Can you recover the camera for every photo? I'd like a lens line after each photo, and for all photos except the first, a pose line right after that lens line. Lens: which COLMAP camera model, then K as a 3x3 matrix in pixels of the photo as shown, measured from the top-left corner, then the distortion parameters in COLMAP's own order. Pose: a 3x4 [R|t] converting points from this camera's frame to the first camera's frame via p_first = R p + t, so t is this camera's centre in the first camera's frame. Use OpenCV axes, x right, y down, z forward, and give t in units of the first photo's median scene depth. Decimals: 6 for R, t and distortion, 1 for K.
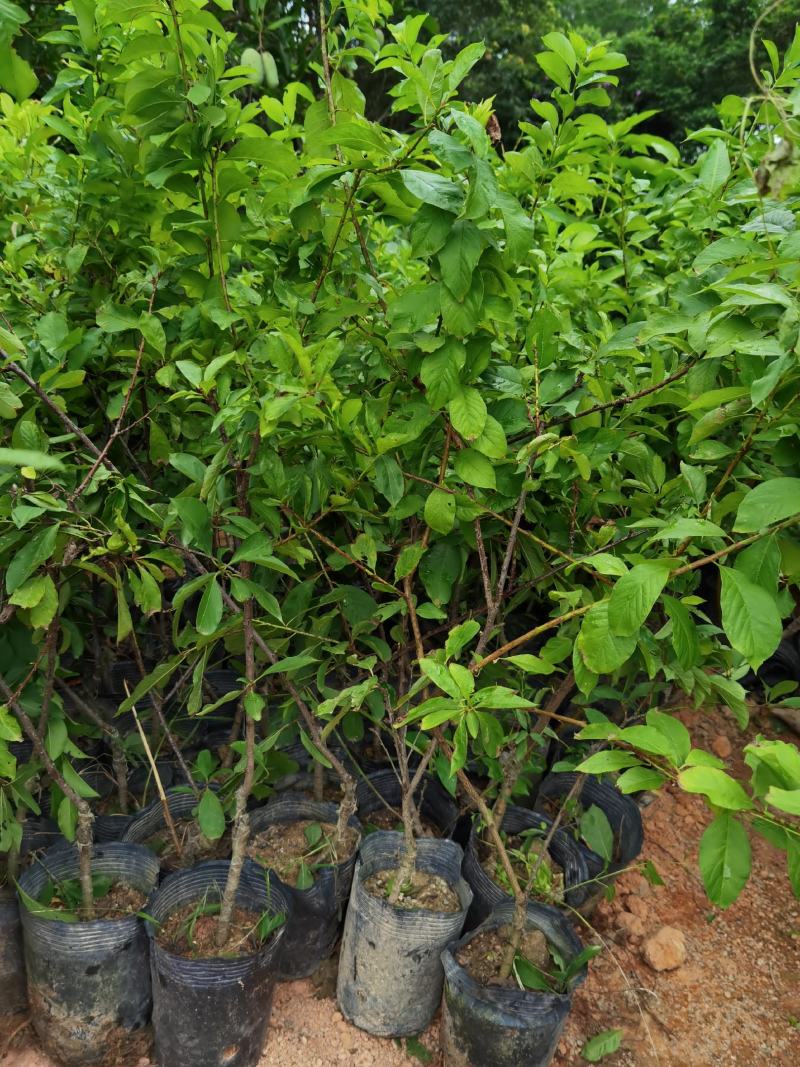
lens RADIAL K [[907.9, 0, 400.0], [0, 907.9, 533.5], [0, 0, 1]] dist [0.020360, -0.005824]
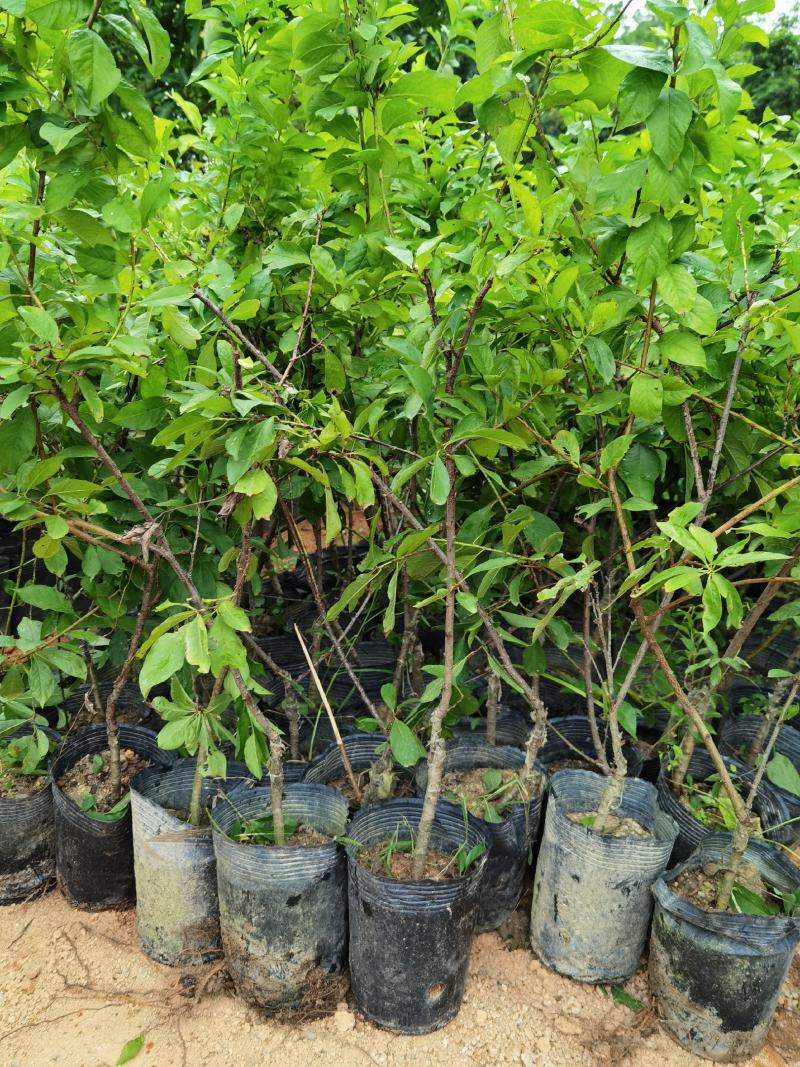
lens RADIAL K [[916.9, 0, 387.1], [0, 916.9, 533.1], [0, 0, 1]] dist [0.009729, 0.005403]
pose [[0.996834, -0.042815, -0.066991, -0.148238], [0.038003, 0.996714, -0.071535, 0.154825], [0.069834, 0.068763, 0.995186, 0.009076]]
